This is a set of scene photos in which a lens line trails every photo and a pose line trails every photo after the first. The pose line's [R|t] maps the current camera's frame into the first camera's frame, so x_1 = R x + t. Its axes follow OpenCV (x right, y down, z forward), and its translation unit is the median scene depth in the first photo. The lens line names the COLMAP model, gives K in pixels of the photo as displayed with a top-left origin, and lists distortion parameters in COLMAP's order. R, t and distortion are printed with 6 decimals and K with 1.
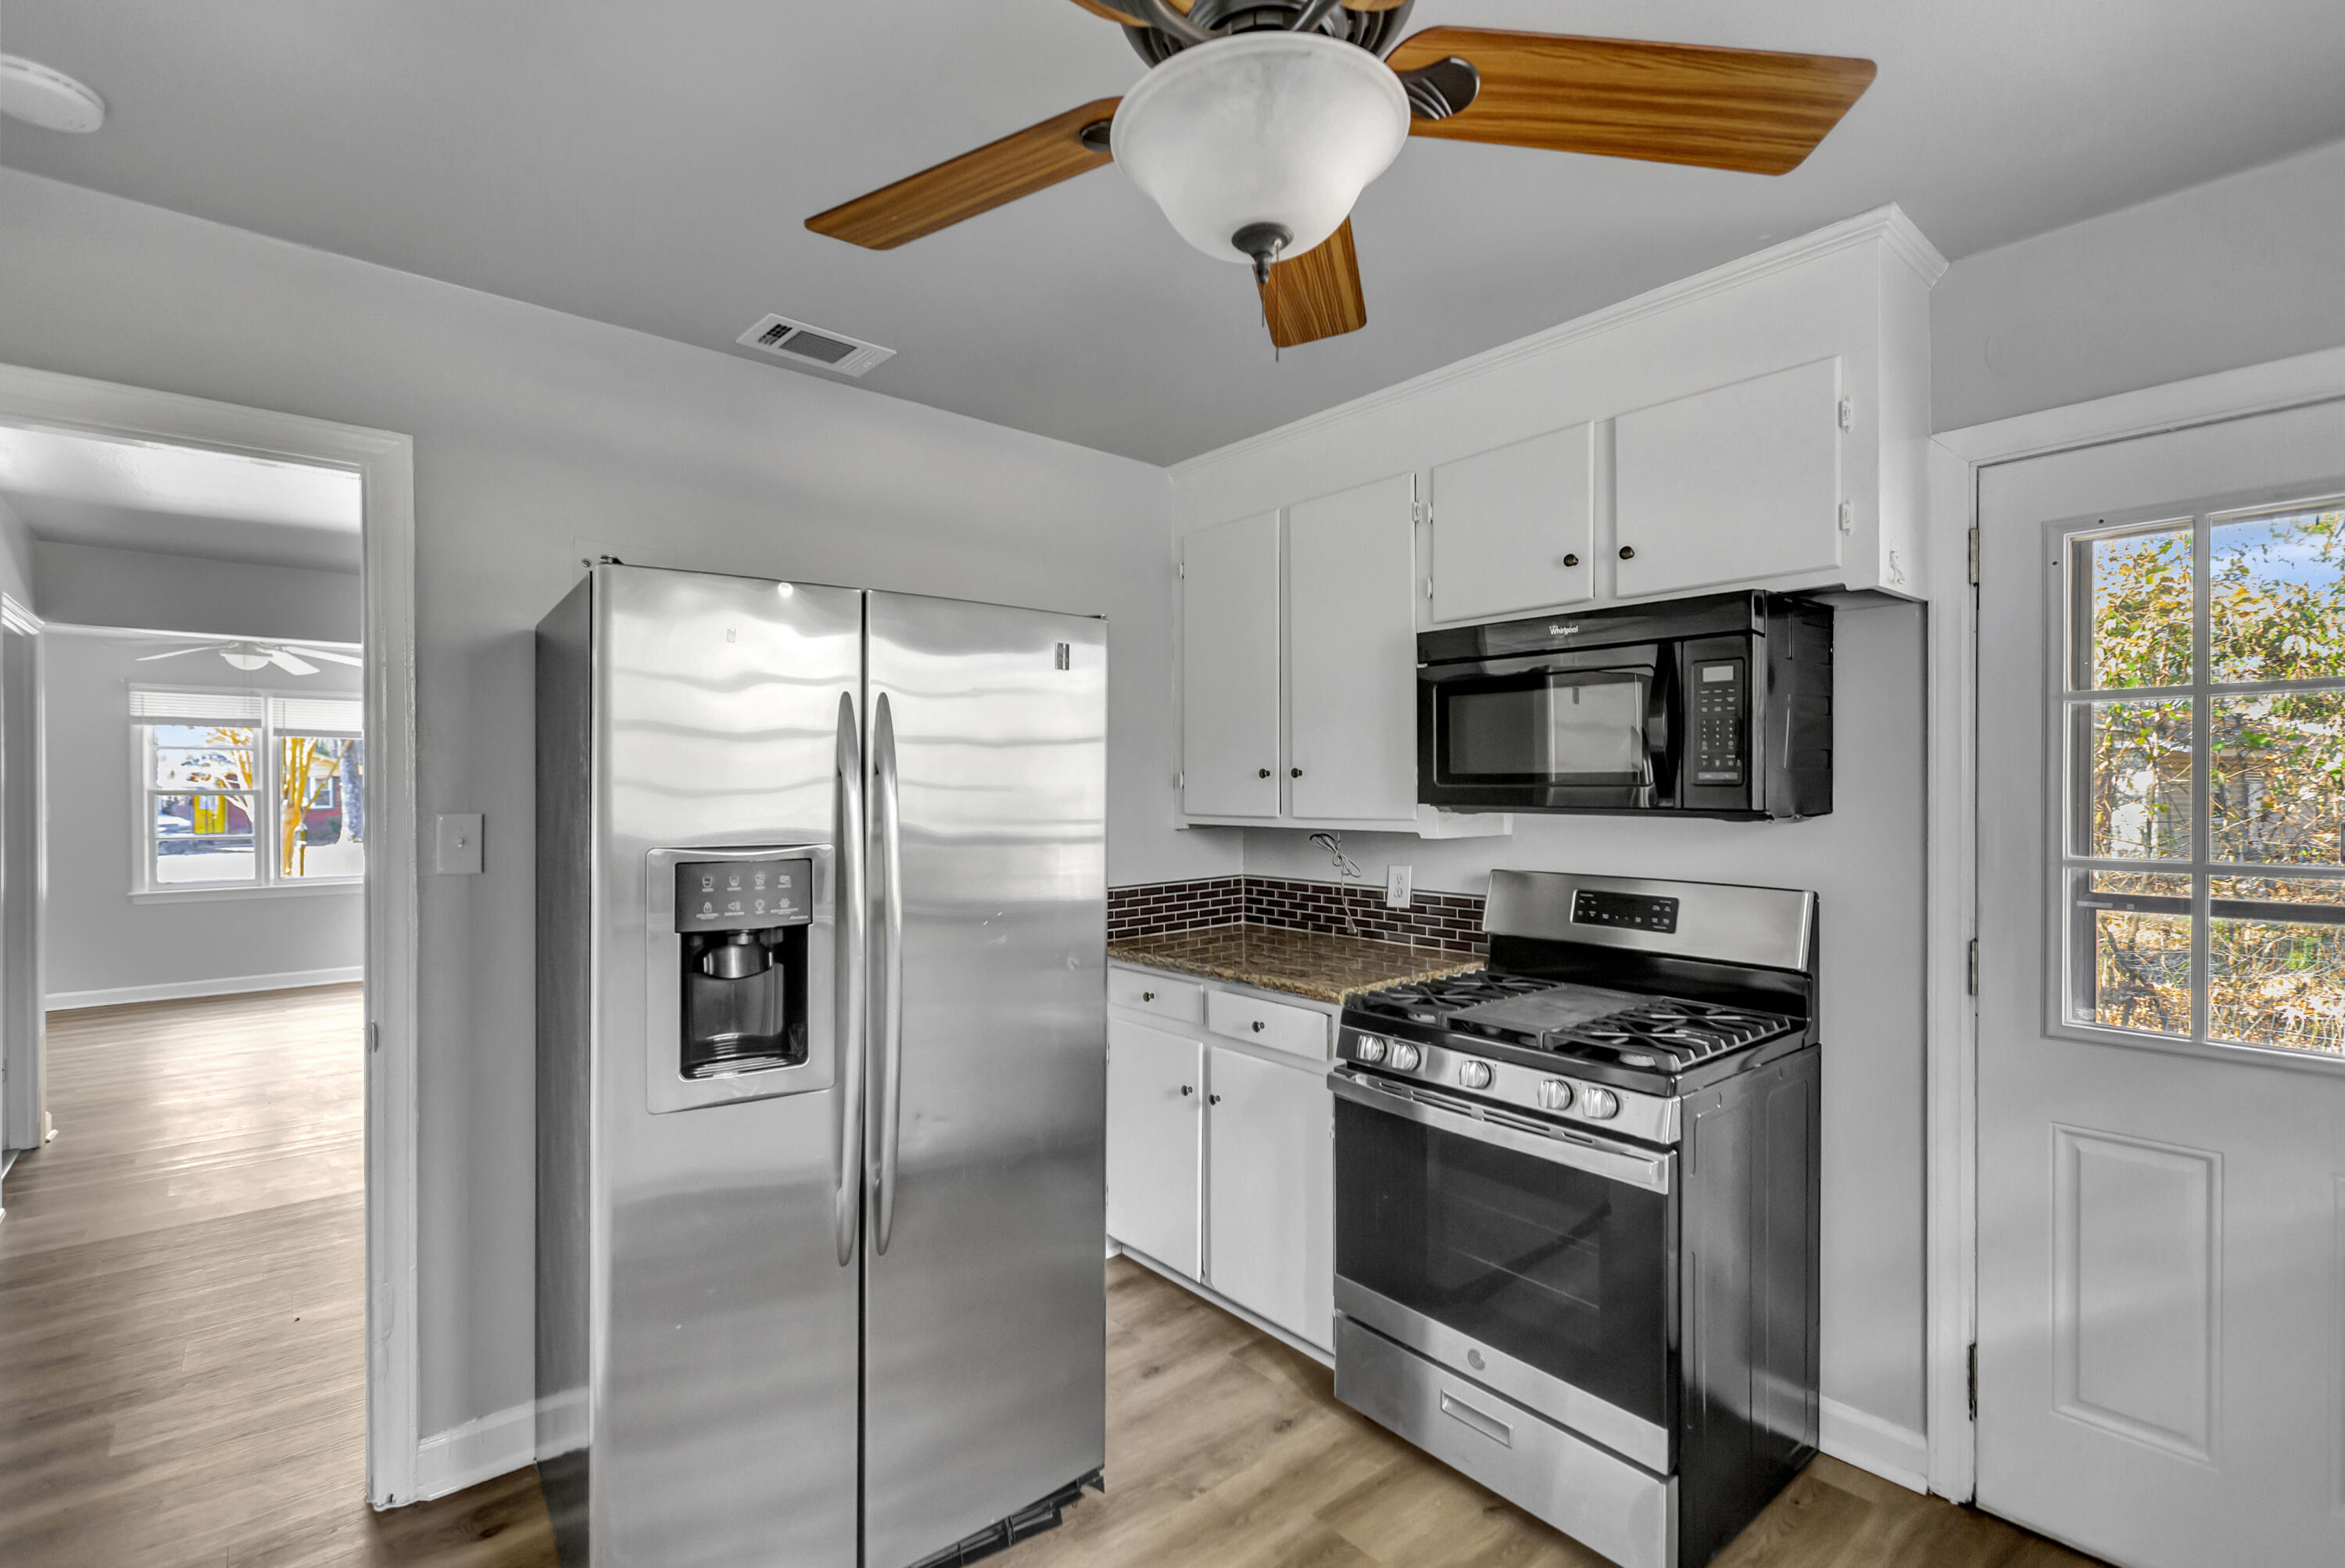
lens RADIAL K [[1055.0, 0, 1160.9], [0, 1055.0, 789.6], [0, 0, 1]] dist [0.002803, -0.001458]
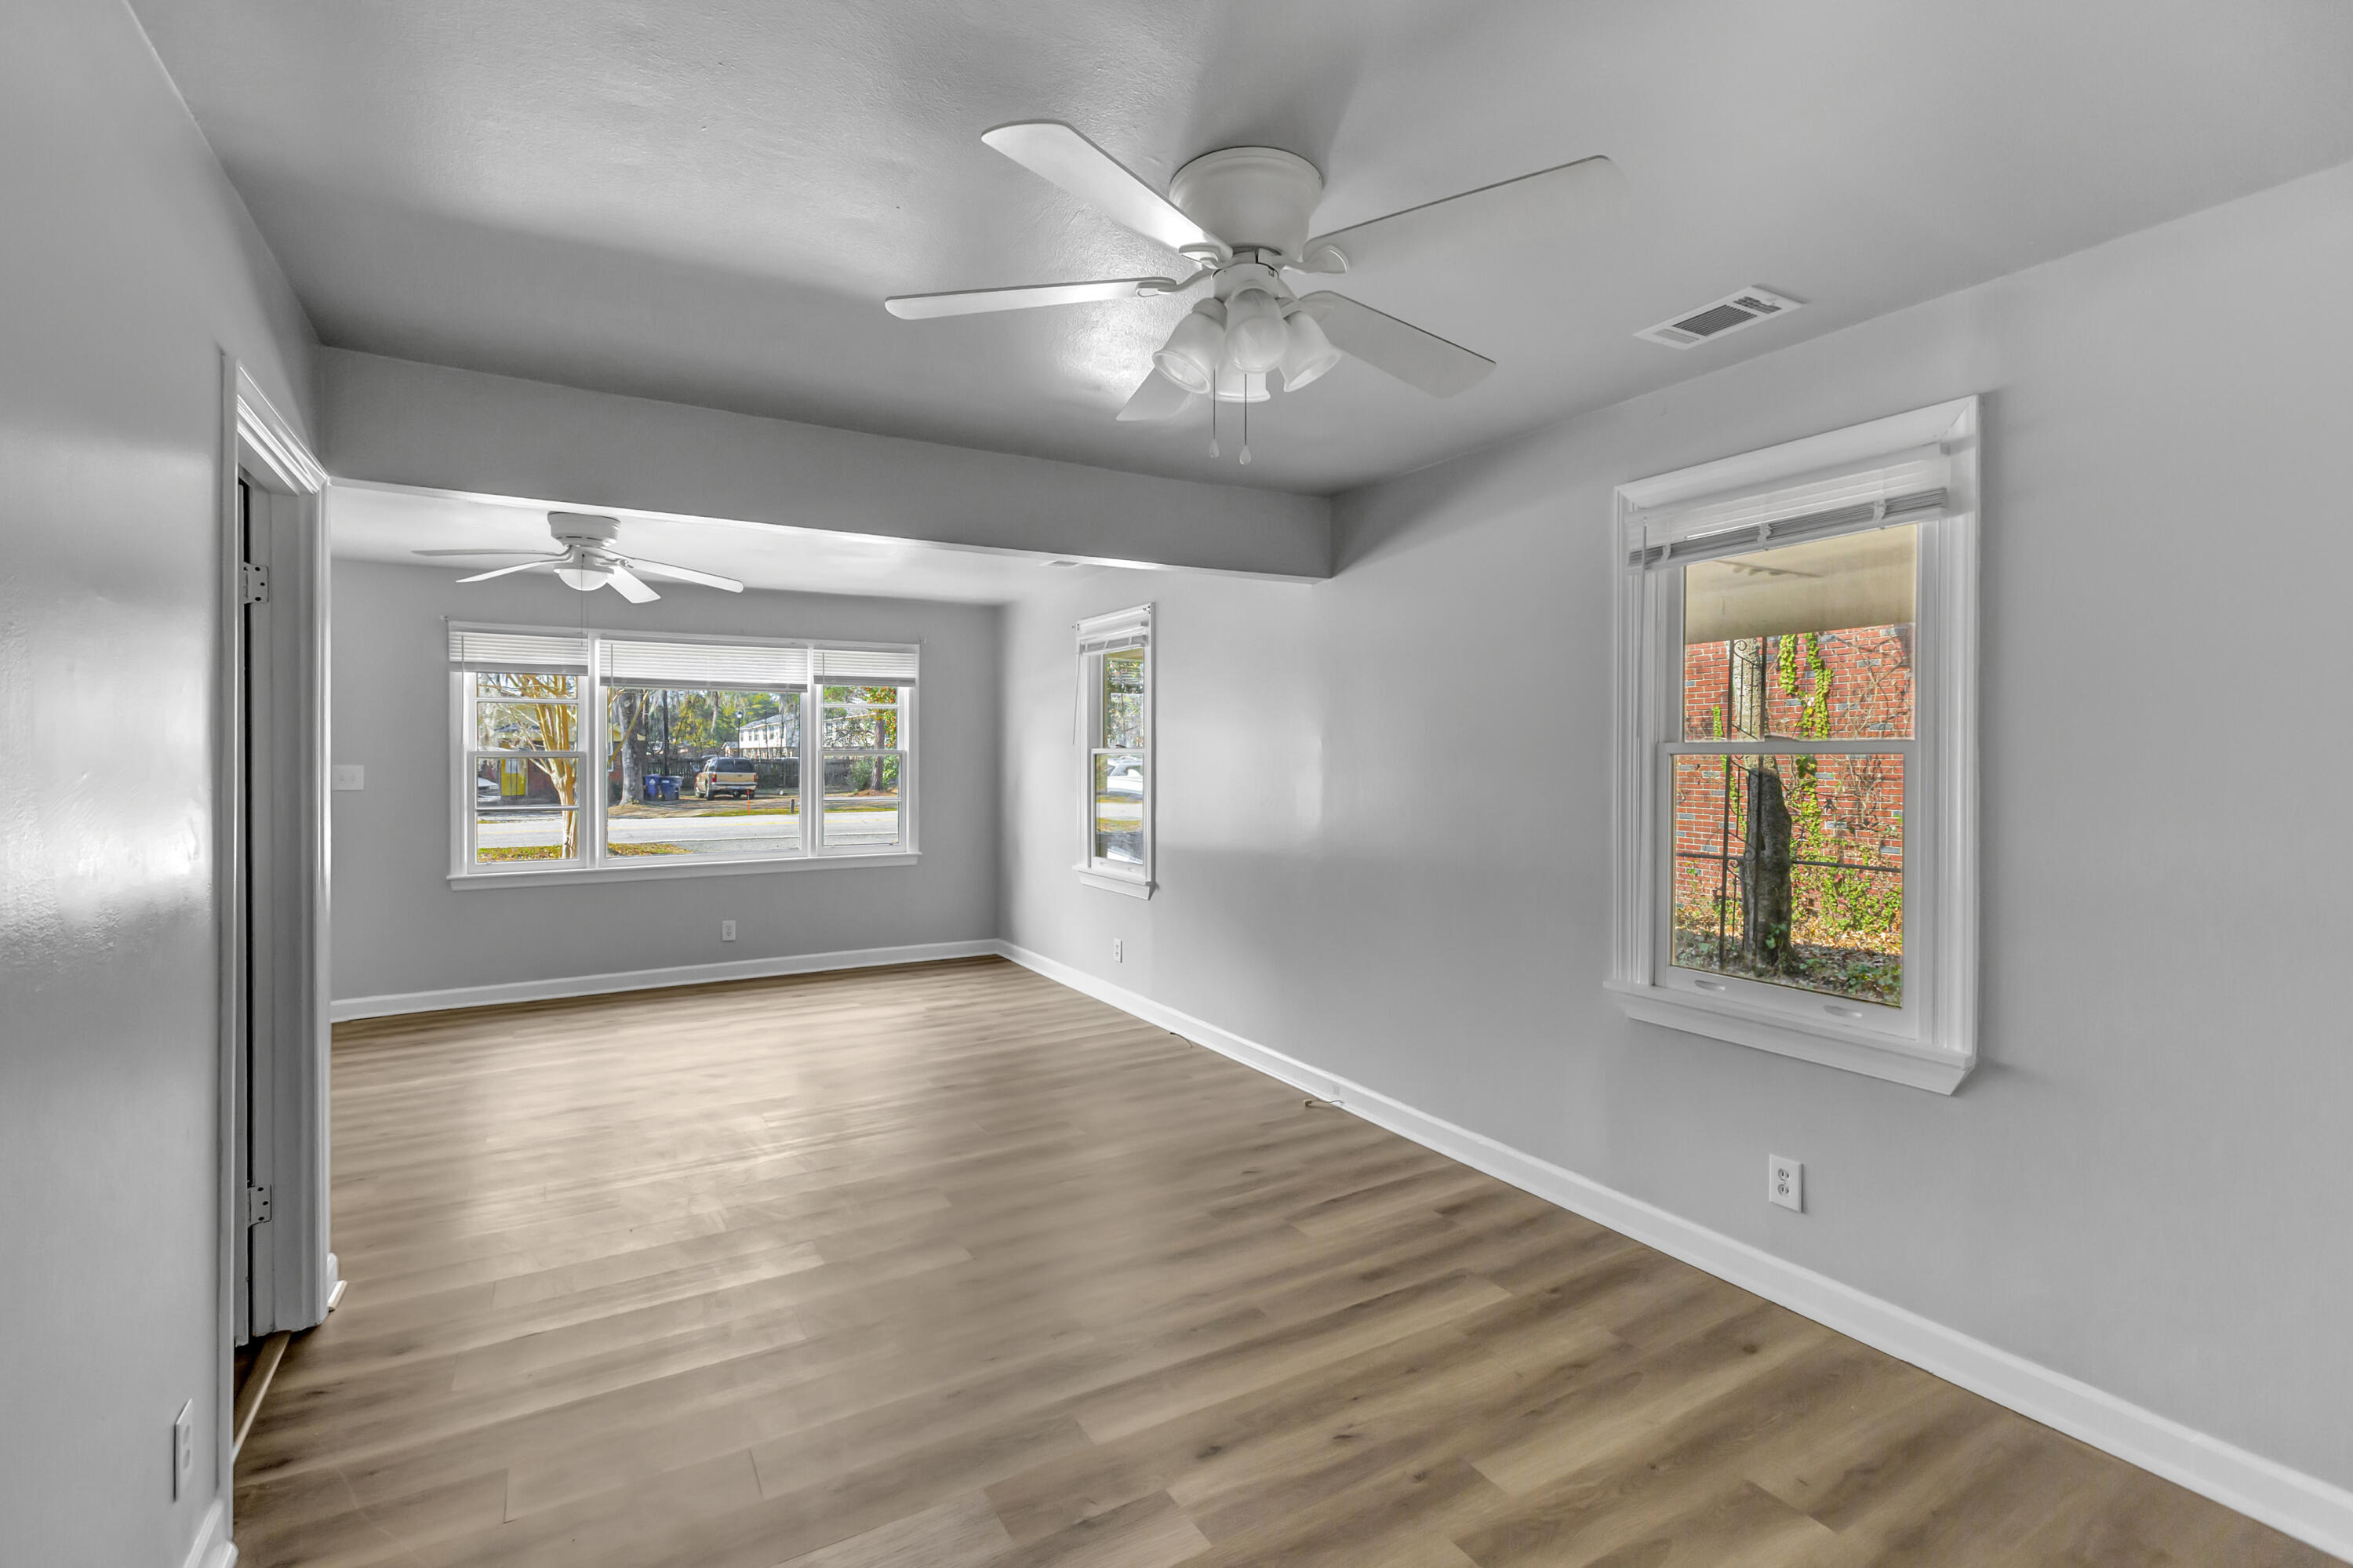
lens RADIAL K [[1058.6, 0, 1187.7], [0, 1058.6, 767.6], [0, 0, 1]] dist [0.002803, -0.001458]
pose [[0.986381, 0.008931, -0.164231, -0.248249], [-0.007993, 0.999948, 0.006375, 0.004110], [0.164280, -0.004975, 0.986401, 0.255465]]
